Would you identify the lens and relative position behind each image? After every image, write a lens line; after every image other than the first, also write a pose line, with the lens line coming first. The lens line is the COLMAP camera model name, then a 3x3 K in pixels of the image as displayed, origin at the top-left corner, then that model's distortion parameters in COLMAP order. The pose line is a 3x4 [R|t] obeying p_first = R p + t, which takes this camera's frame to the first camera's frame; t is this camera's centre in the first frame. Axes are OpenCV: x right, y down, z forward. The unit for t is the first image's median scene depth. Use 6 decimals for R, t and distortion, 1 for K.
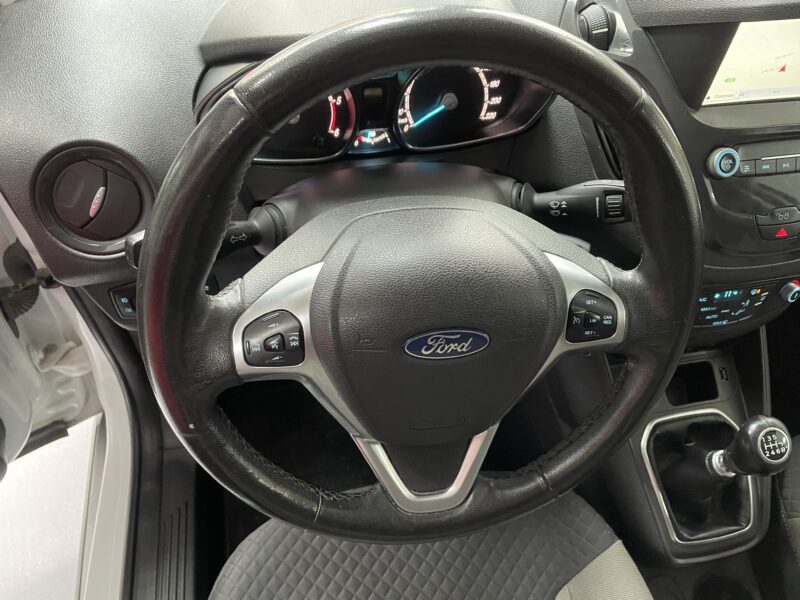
lens RADIAL K [[608.0, 0, 397.1], [0, 608.0, 298.7], [0, 0, 1]] dist [0.058723, -0.082536]
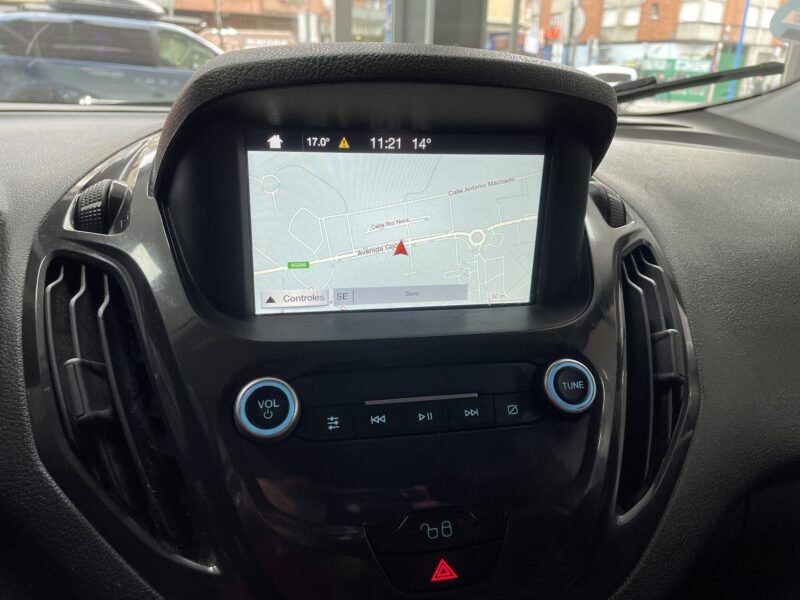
lens RADIAL K [[608.0, 0, 405.9], [0, 608.0, 297.6], [0, 0, 1]] dist [0.058723, -0.082536]
pose [[0.999782, -0.018736, 0.009192, 0.581708], [0.020736, 0.842261, -0.538671, -0.036287], [0.002350, 0.538744, 0.842466, 0.515310]]
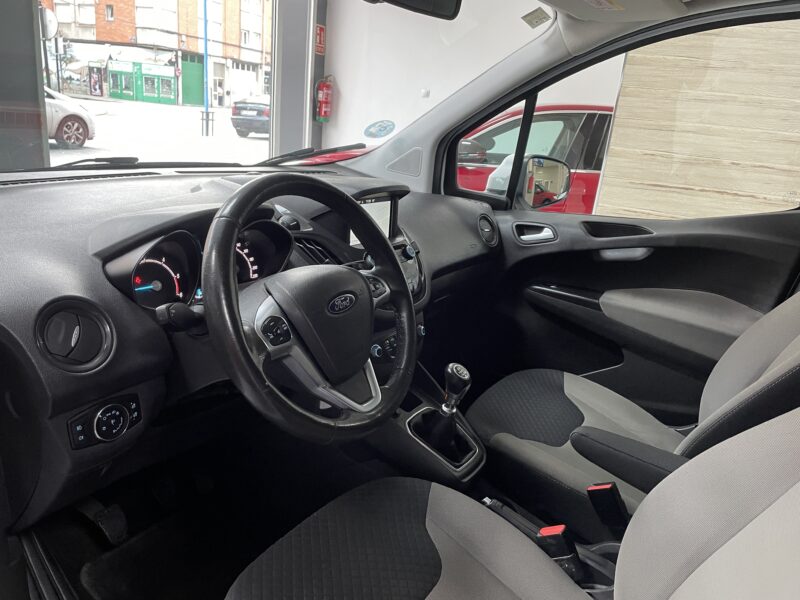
lens RADIAL K [[608.0, 0, 399.1], [0, 608.0, 298.7], [0, 0, 1]] dist [0.058723, -0.082536]
pose [[0.704591, -0.193787, 0.682640, -0.790722], [0.527636, 0.786329, -0.321382, 0.552634], [-0.474500, 0.586629, 0.656290, -0.320807]]
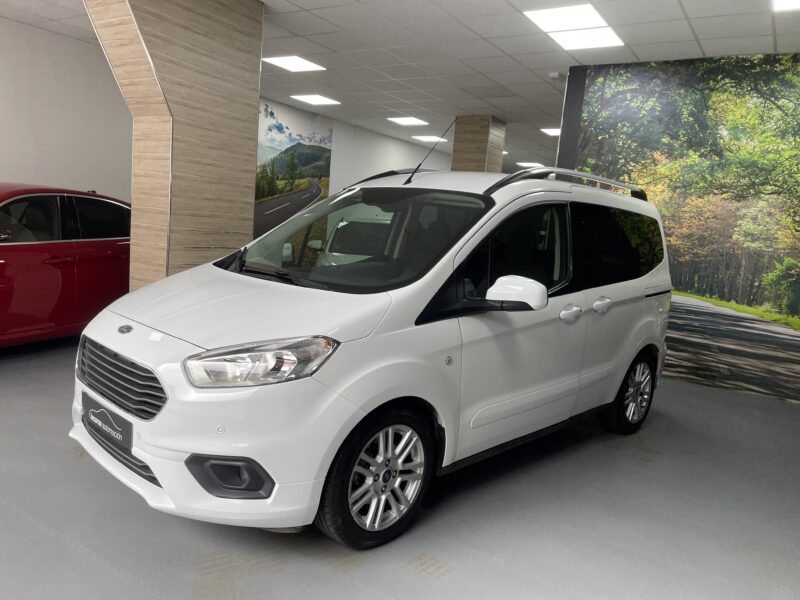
lens RADIAL K [[608.0, 0, 397.7], [0, 608.0, 300.4], [0, 0, 1]] dist [0.058723, -0.082536]
pose [[-0.547316, -0.194326, 0.814053, -4.509312], [0.594737, 0.594040, 0.541668, -3.394538], [-0.588841, 0.780611, -0.209555, 2.272278]]
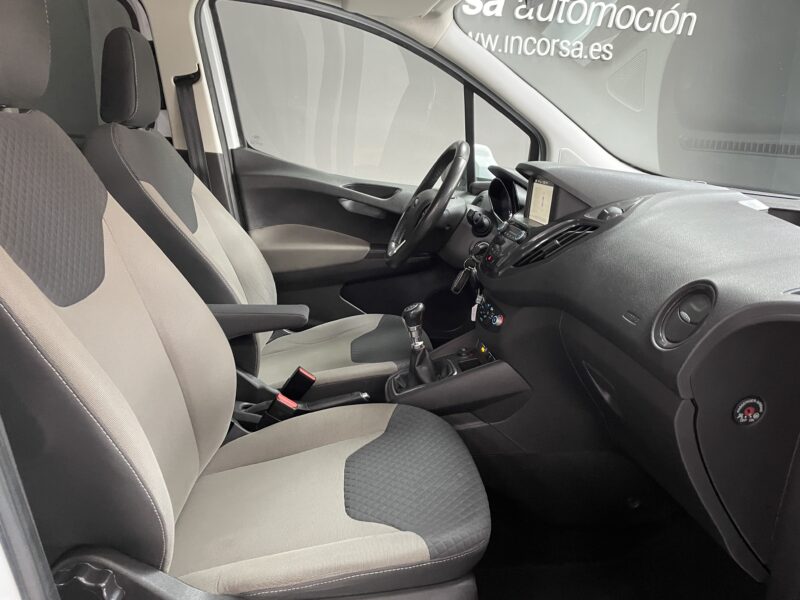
lens RADIAL K [[608.0, 0, 398.5], [0, 608.0, 299.0], [0, 0, 1]] dist [0.058723, -0.082536]
pose [[-0.116864, 0.189735, -0.974856, 2.792767], [-0.810740, 0.548717, 0.203986, -0.205796], [0.573623, 0.814193, 0.089701, 0.709248]]
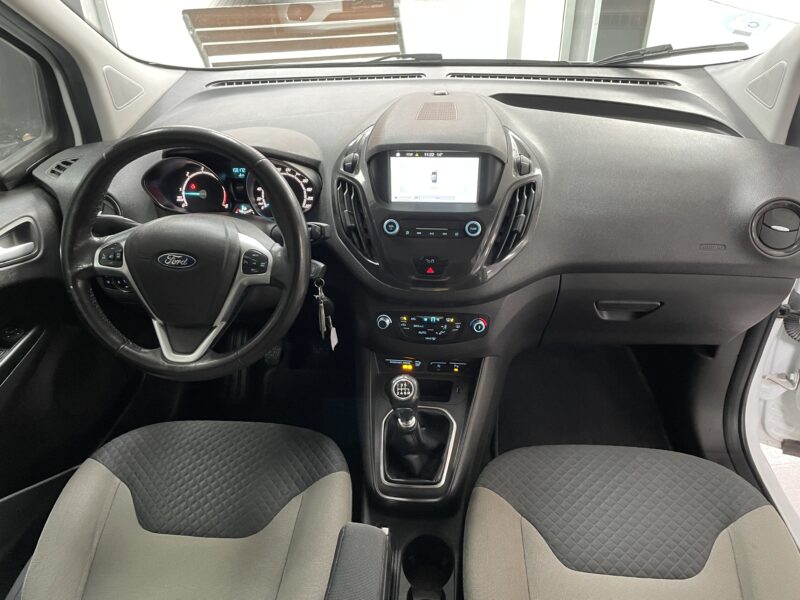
lens RADIAL K [[608.0, 0, 404.7], [0, 608.0, 294.7], [0, 0, 1]] dist [0.058723, -0.082536]
pose [[0.954752, 0.098063, -0.280770, 1.018166], [-0.183906, 0.936604, -0.298248, 0.472565], [0.233723, 0.336388, 0.912259, -0.560564]]
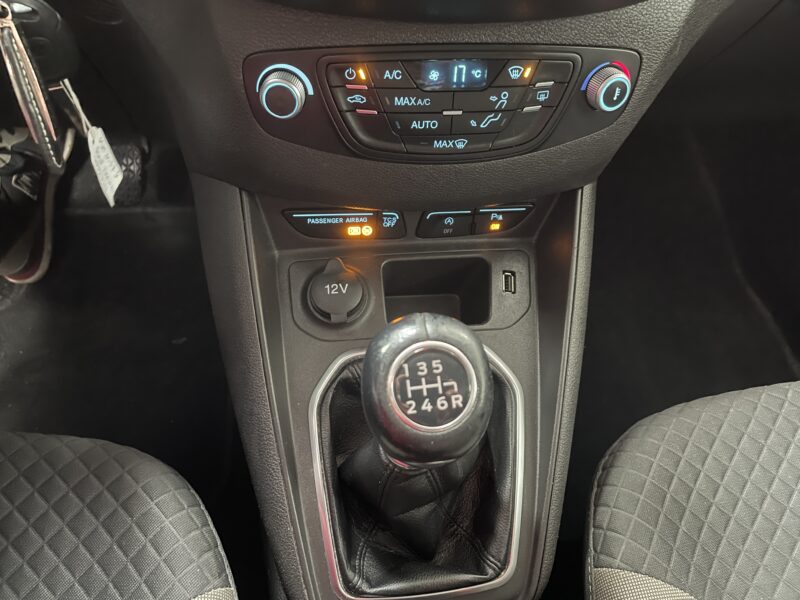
lens RADIAL K [[608.0, 0, 402.7], [0, 608.0, 300.6], [0, 0, 1]] dist [0.058723, -0.082536]
pose [[0.997039, 0.072067, -0.026840, 0.582165], [-0.071566, 0.997251, 0.019181, 0.173461], [0.028149, -0.017204, 0.999456, 0.603101]]
